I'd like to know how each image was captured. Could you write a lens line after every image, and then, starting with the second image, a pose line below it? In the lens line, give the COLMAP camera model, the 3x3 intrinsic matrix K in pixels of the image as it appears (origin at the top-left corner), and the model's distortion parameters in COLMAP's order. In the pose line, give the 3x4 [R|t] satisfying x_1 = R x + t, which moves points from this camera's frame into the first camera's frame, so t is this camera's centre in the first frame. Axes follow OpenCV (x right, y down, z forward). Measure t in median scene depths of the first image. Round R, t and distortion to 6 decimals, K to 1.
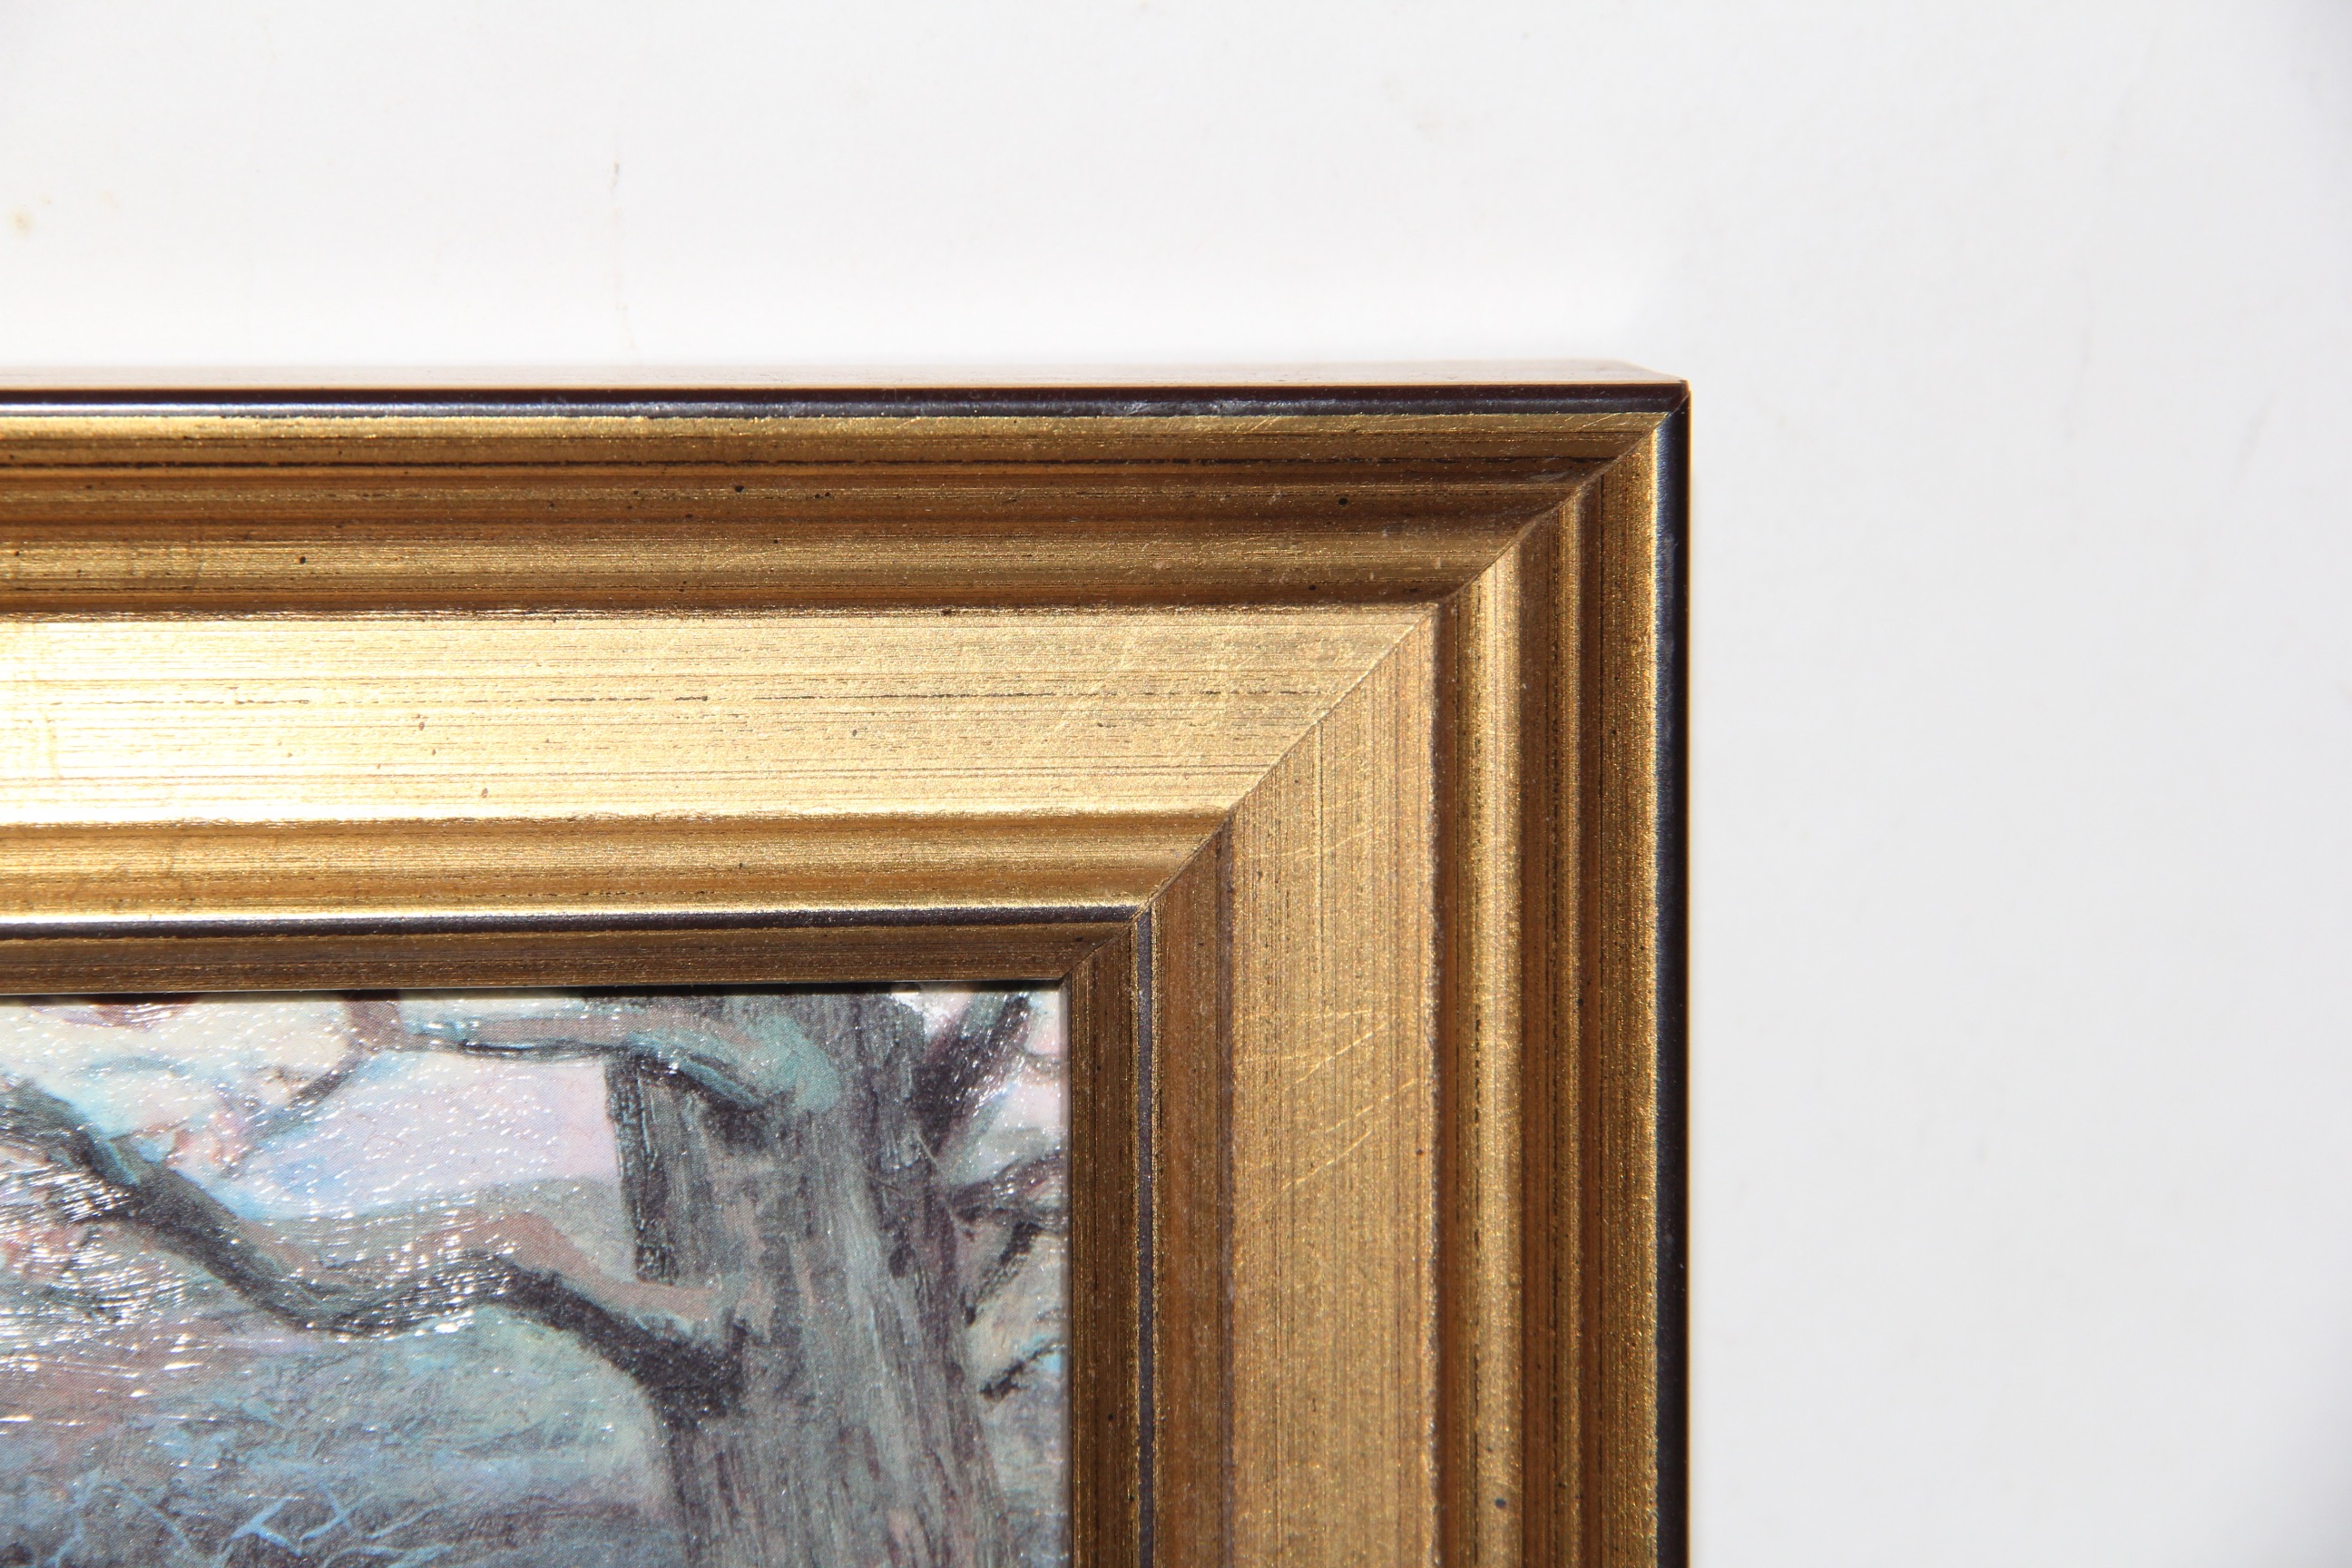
lens RADIAL K [[13118.7, 0, 1176.3], [0, 13118.7, 783.6], [0, 0, 1]] dist [0.721441, 0.000000]
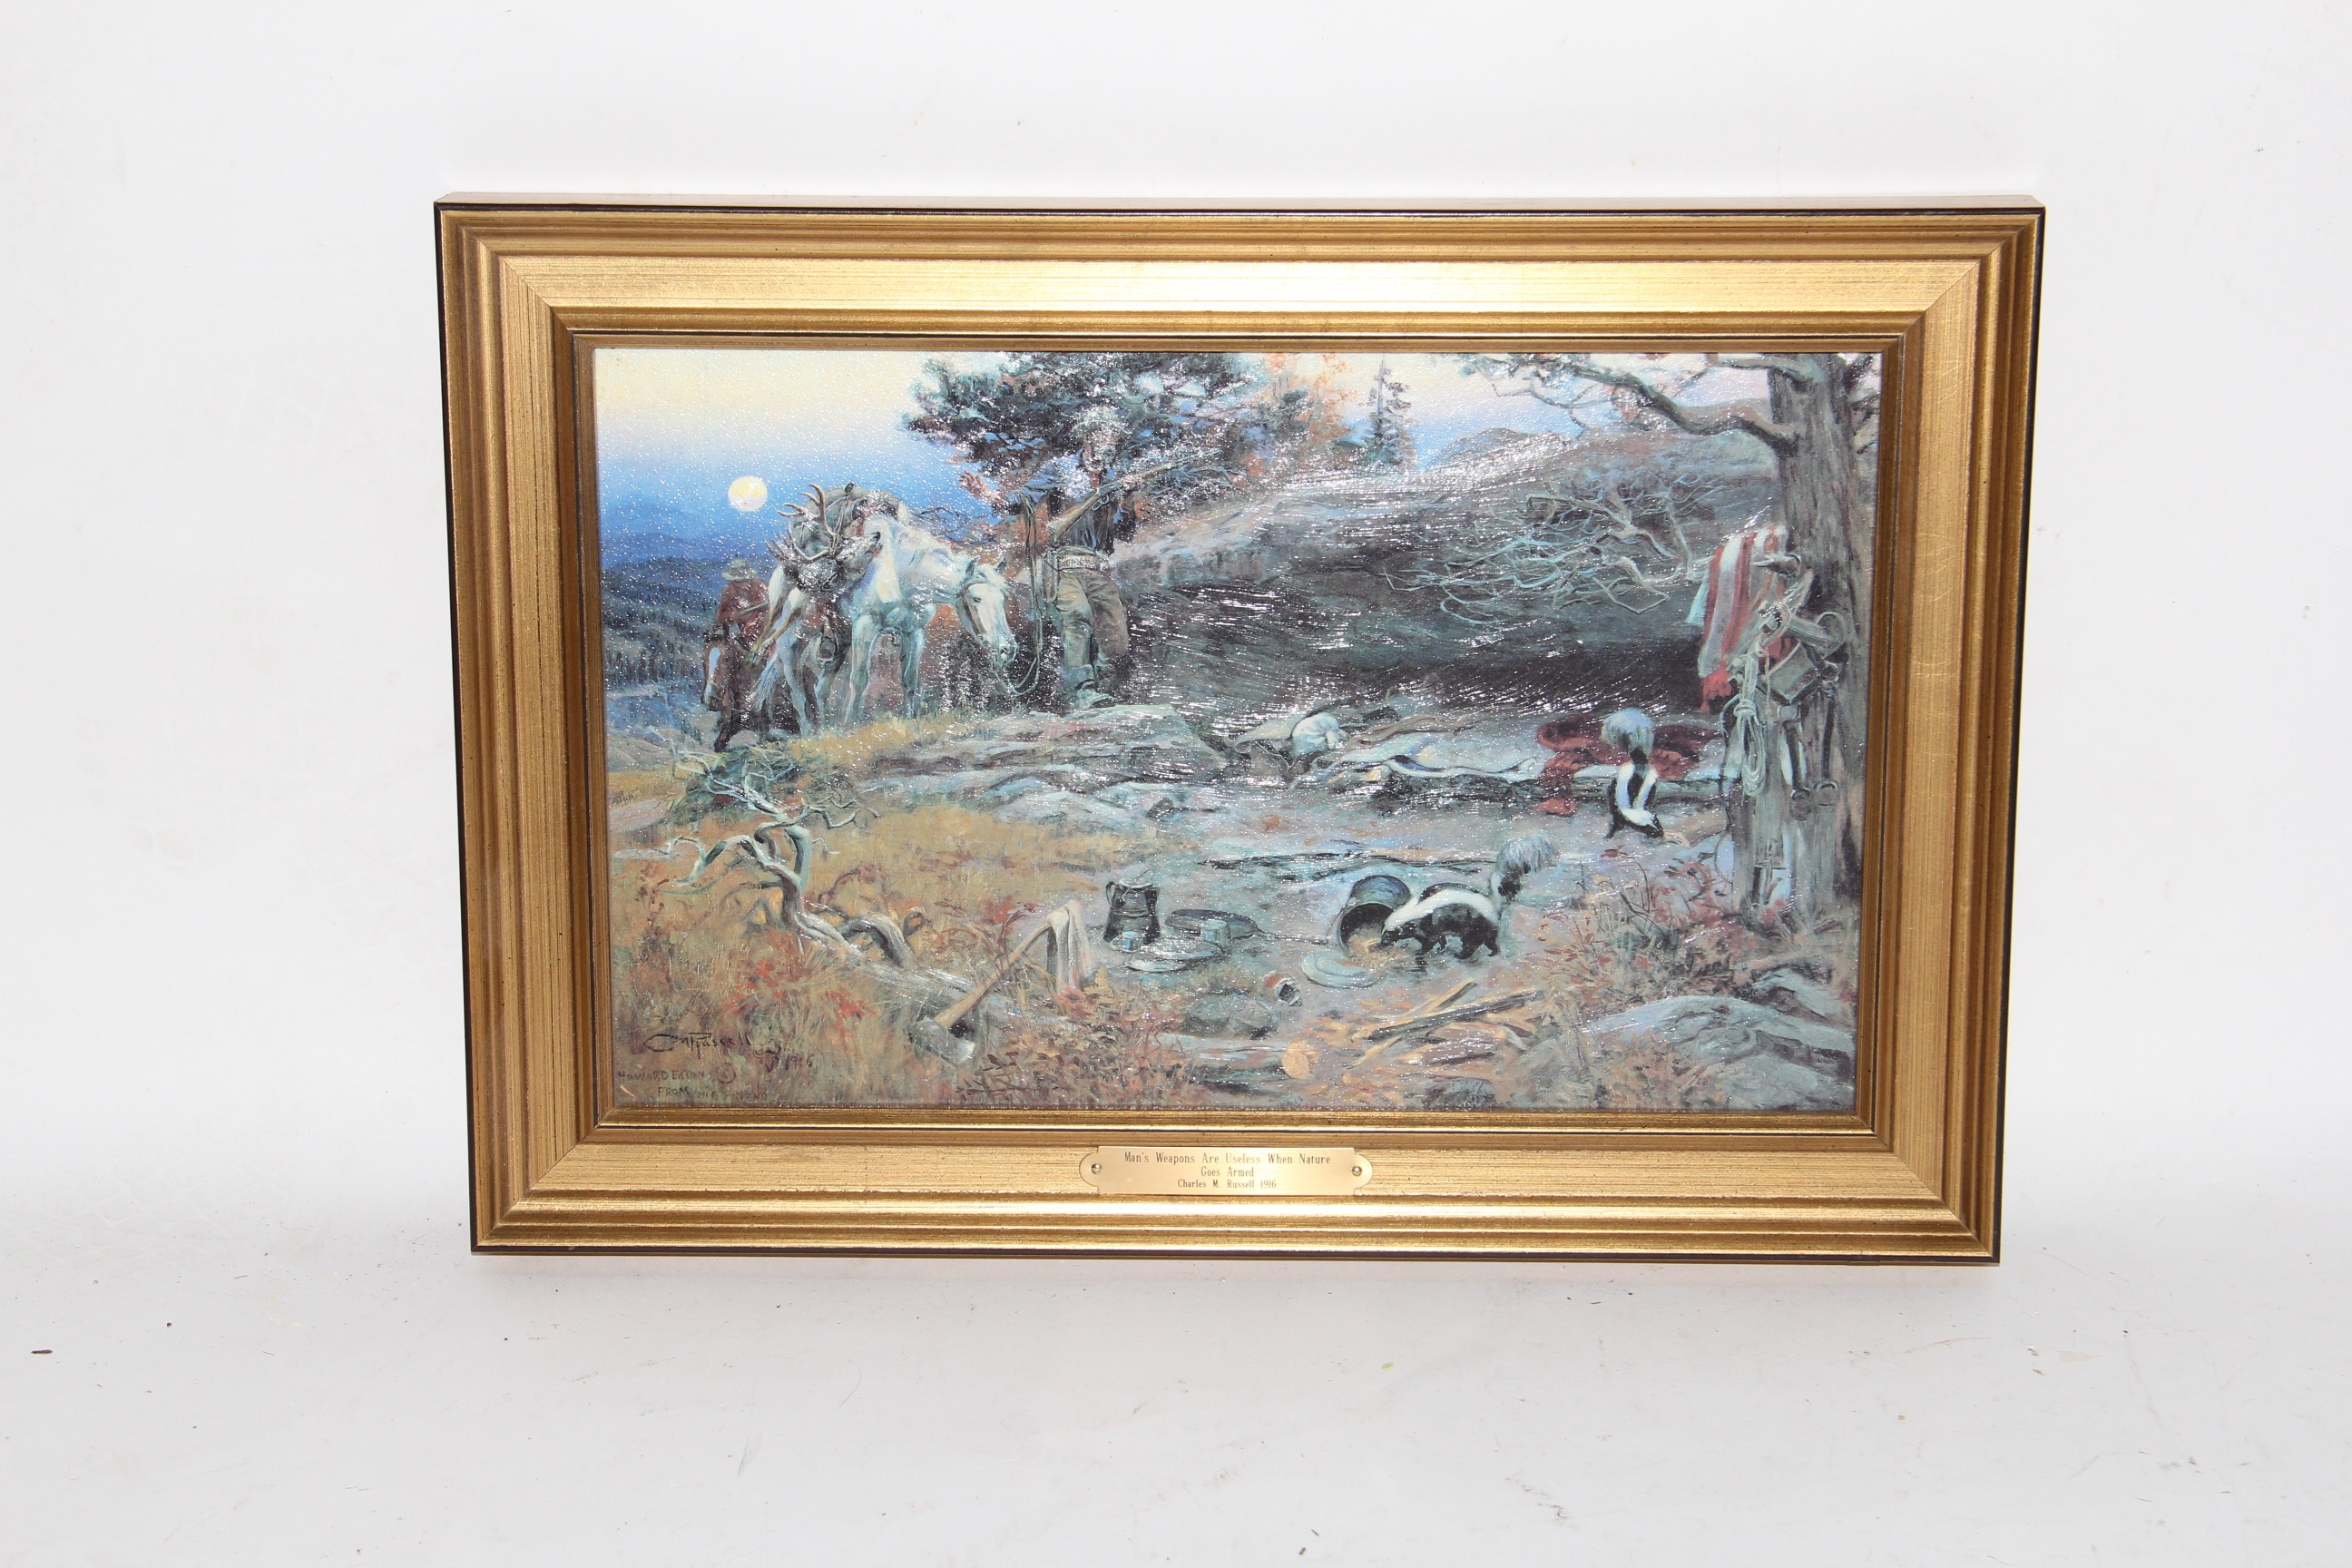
lens RADIAL K [[4475.7, 0, 1174.9], [0, 4475.7, 783.4], [0, 0, 1]] dist [0.208658, 0.000000]
pose [[0.986457, 0.038449, -0.159450, 0.003339], [-0.018313, 0.991876, 0.125884, -0.024564], [0.162995, -0.121259, 0.979147, -0.429079]]
